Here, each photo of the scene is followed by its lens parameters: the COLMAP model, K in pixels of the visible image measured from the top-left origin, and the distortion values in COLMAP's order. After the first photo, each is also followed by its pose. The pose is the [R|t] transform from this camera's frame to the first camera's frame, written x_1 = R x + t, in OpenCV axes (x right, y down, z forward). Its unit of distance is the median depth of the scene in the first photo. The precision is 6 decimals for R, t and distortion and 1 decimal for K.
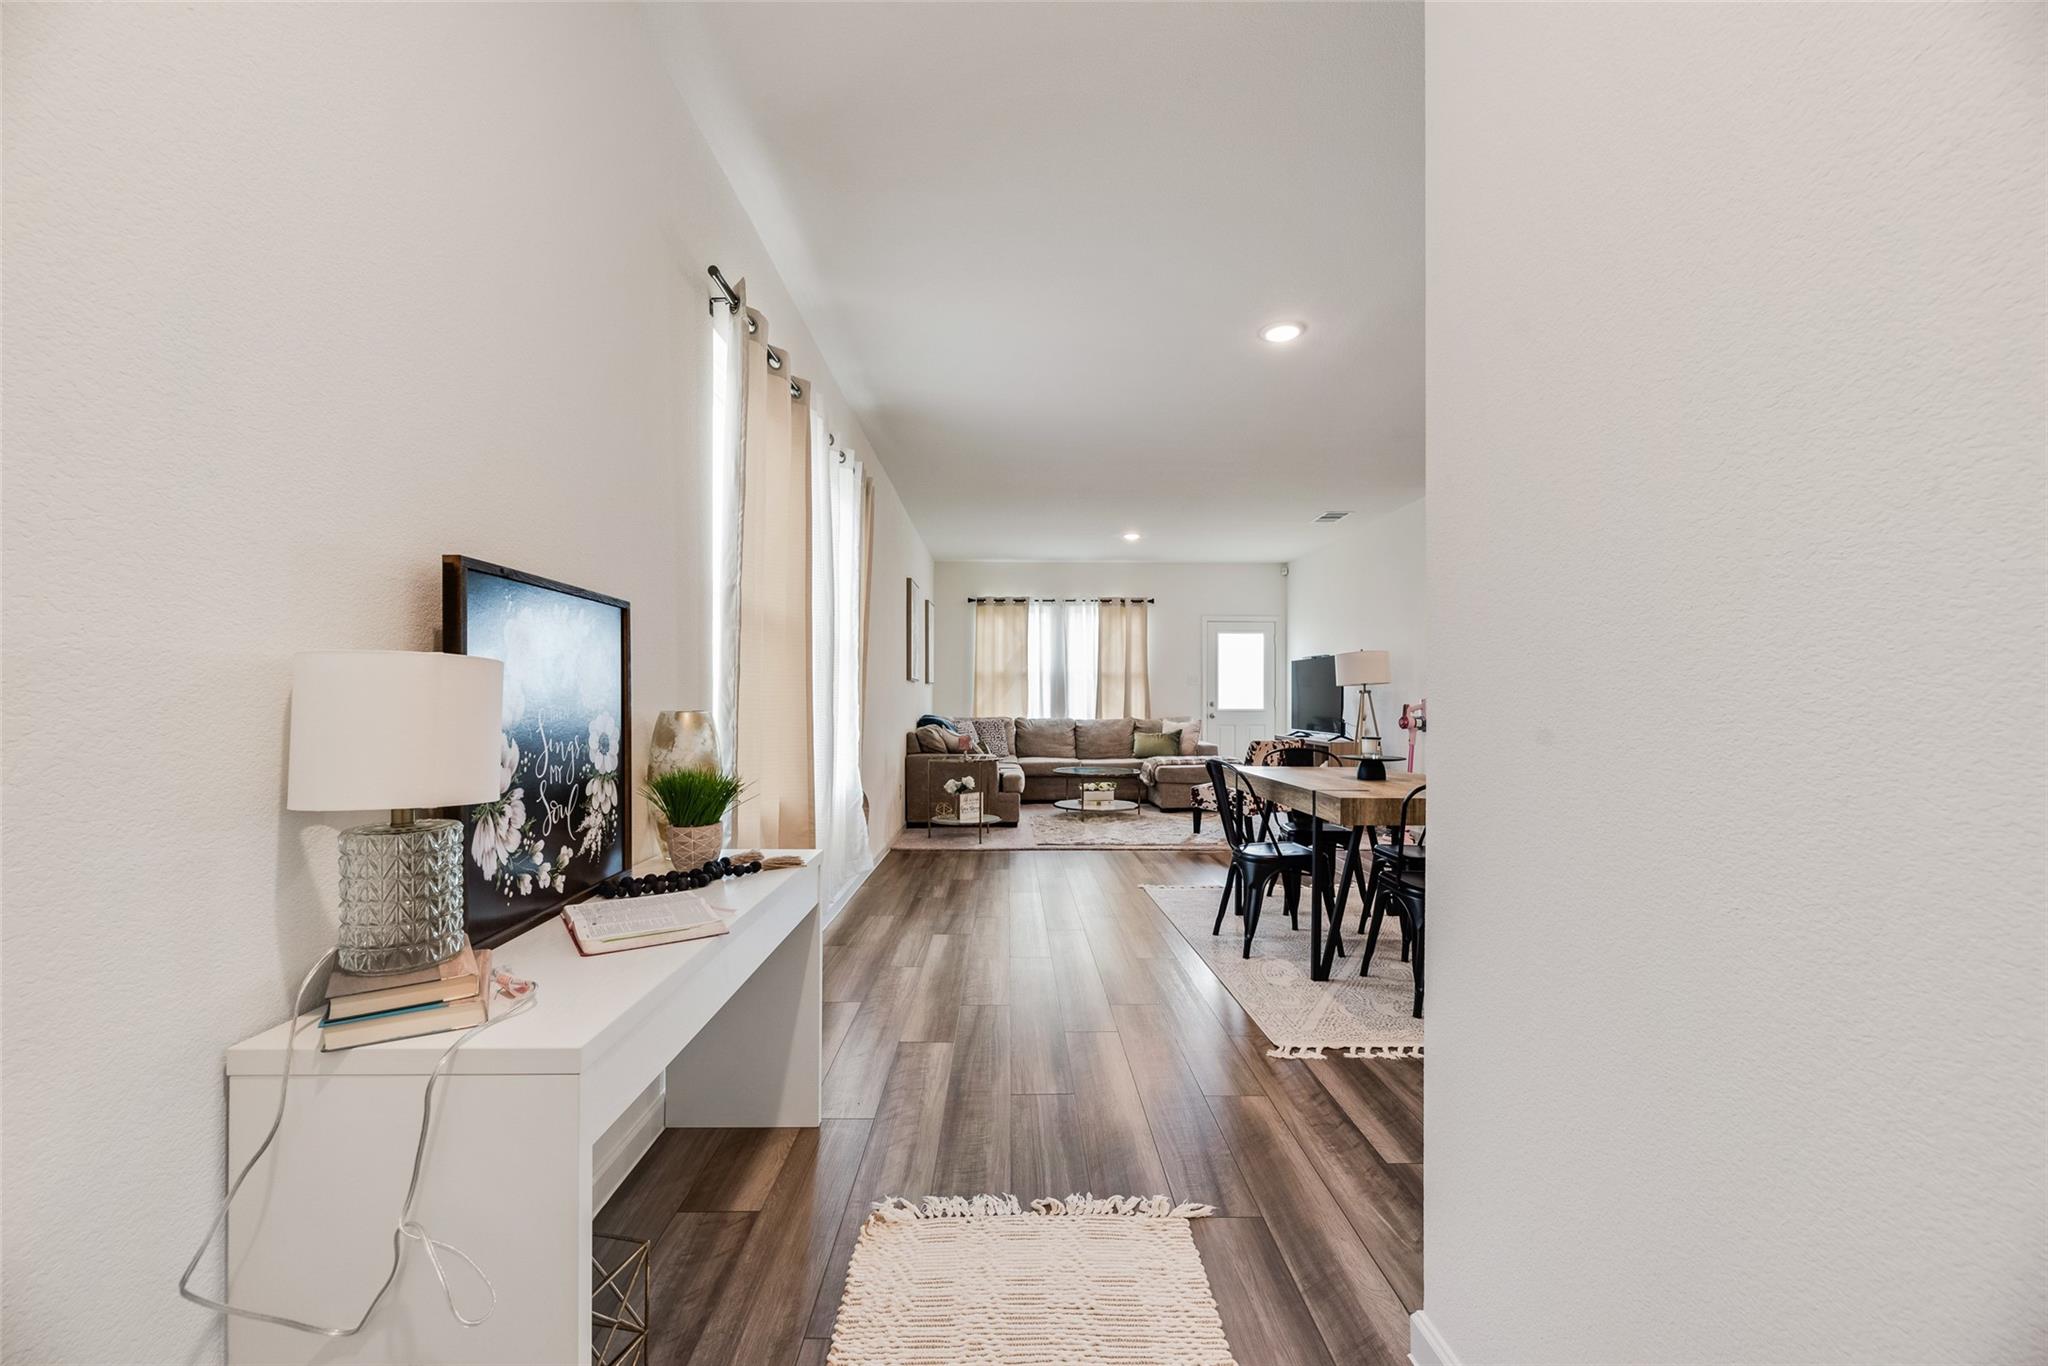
lens RADIAL K [[812.6, 0, 1017.9], [0, 812.6, 691.5], [0, 0, 1]] dist [-0.000535, -0.000013]
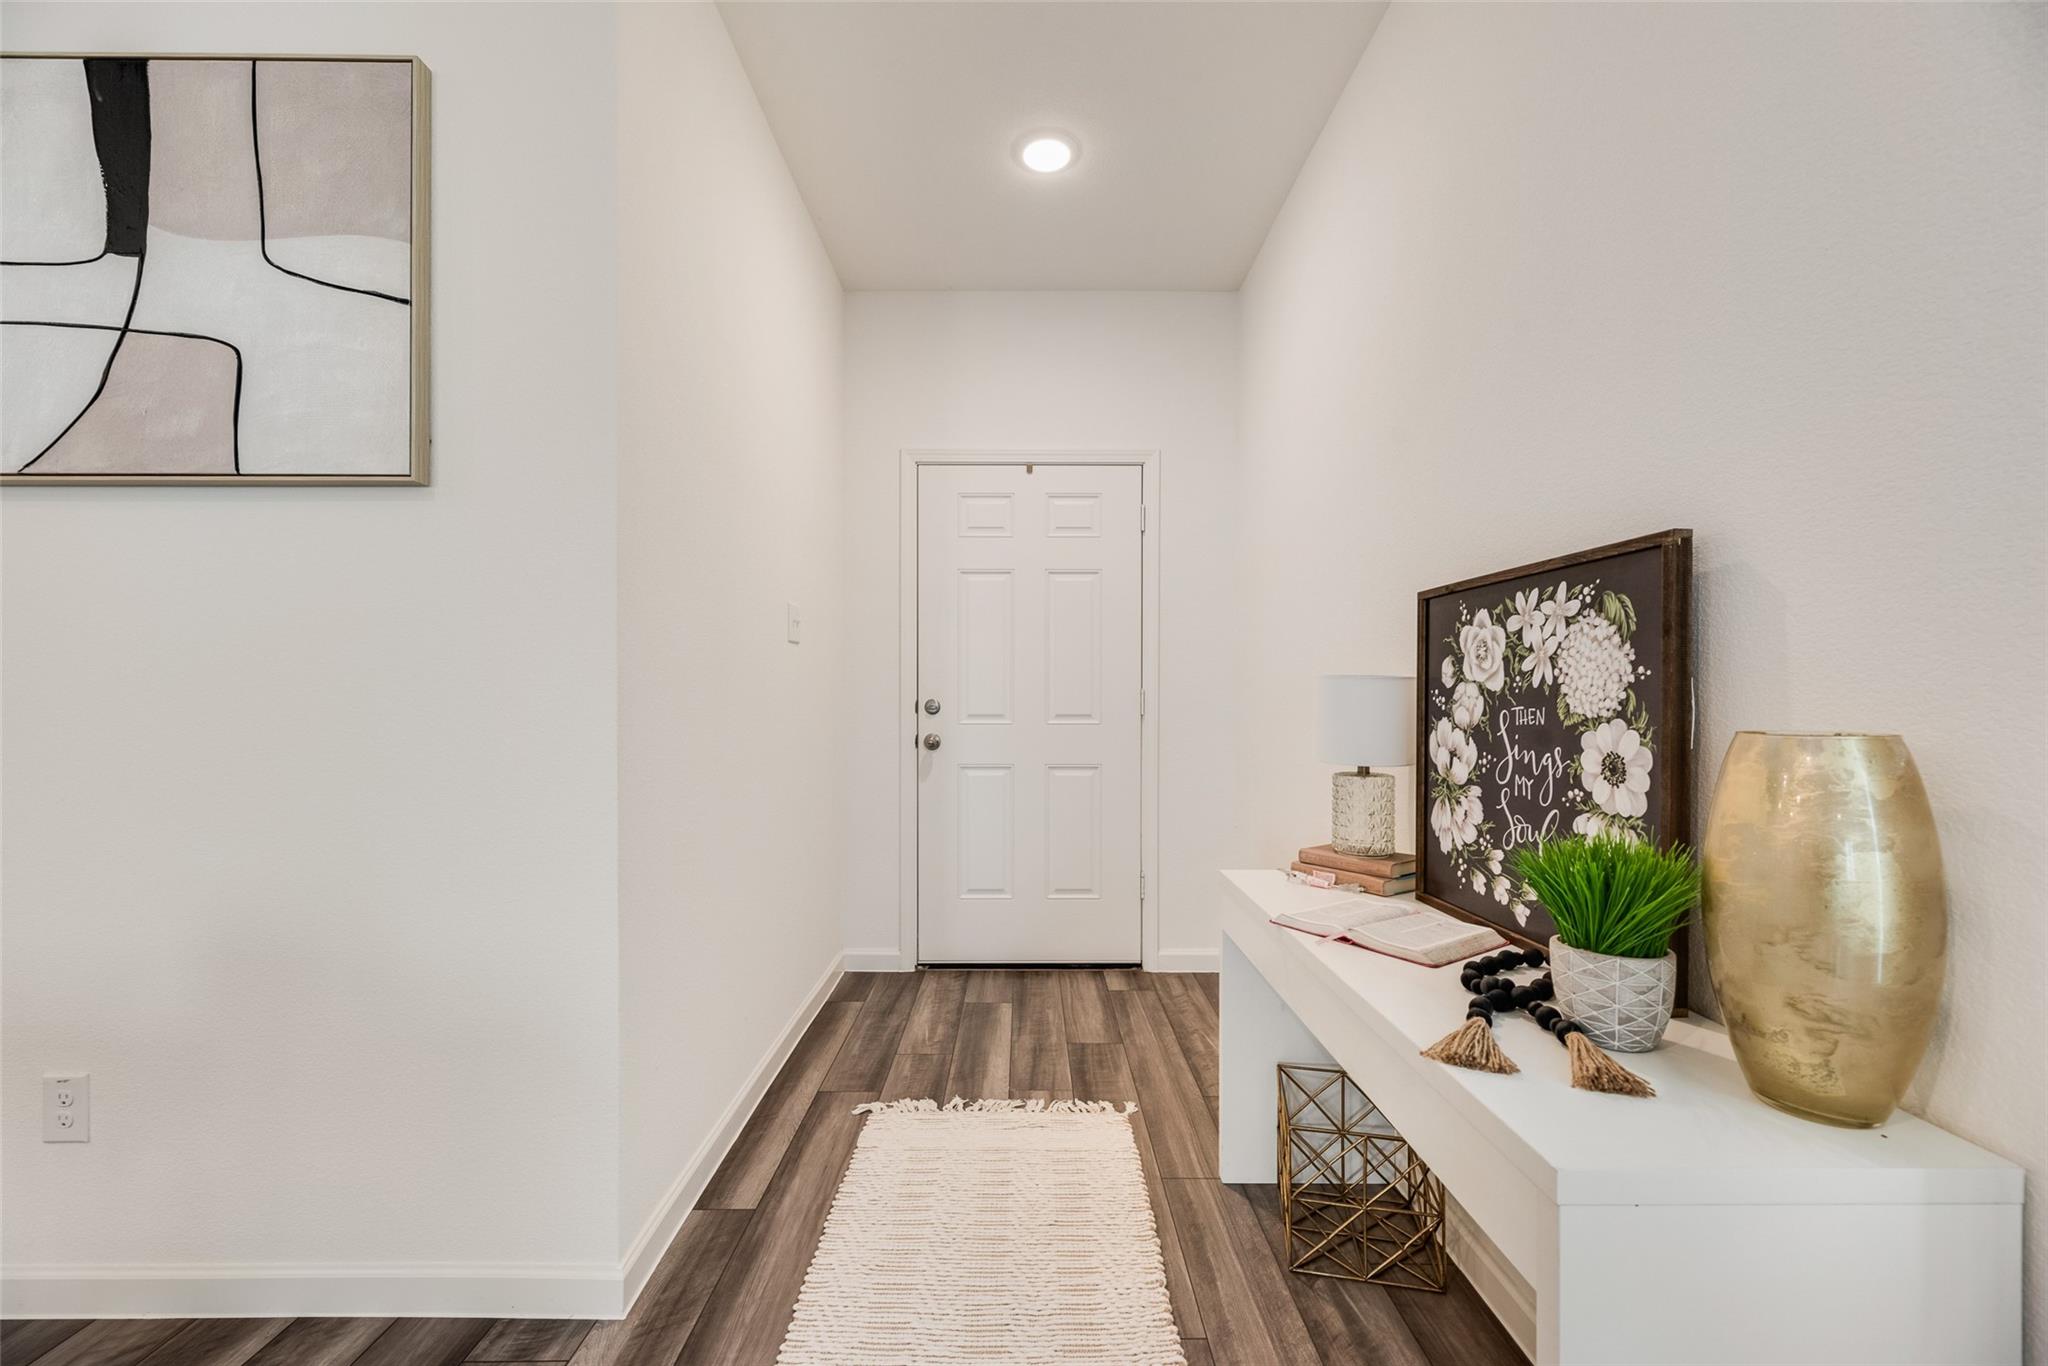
lens RADIAL K [[812.6, 0, 1017.9], [0, 812.6, 691.5], [0, 0, 1]] dist [-0.000535, -0.000013]
pose [[-0.999167, -0.001273, 0.040791, -0.069884], [-0.002148, 0.999769, -0.021403, 0.021261], [-0.040754, -0.021473, -0.998938, 2.048101]]
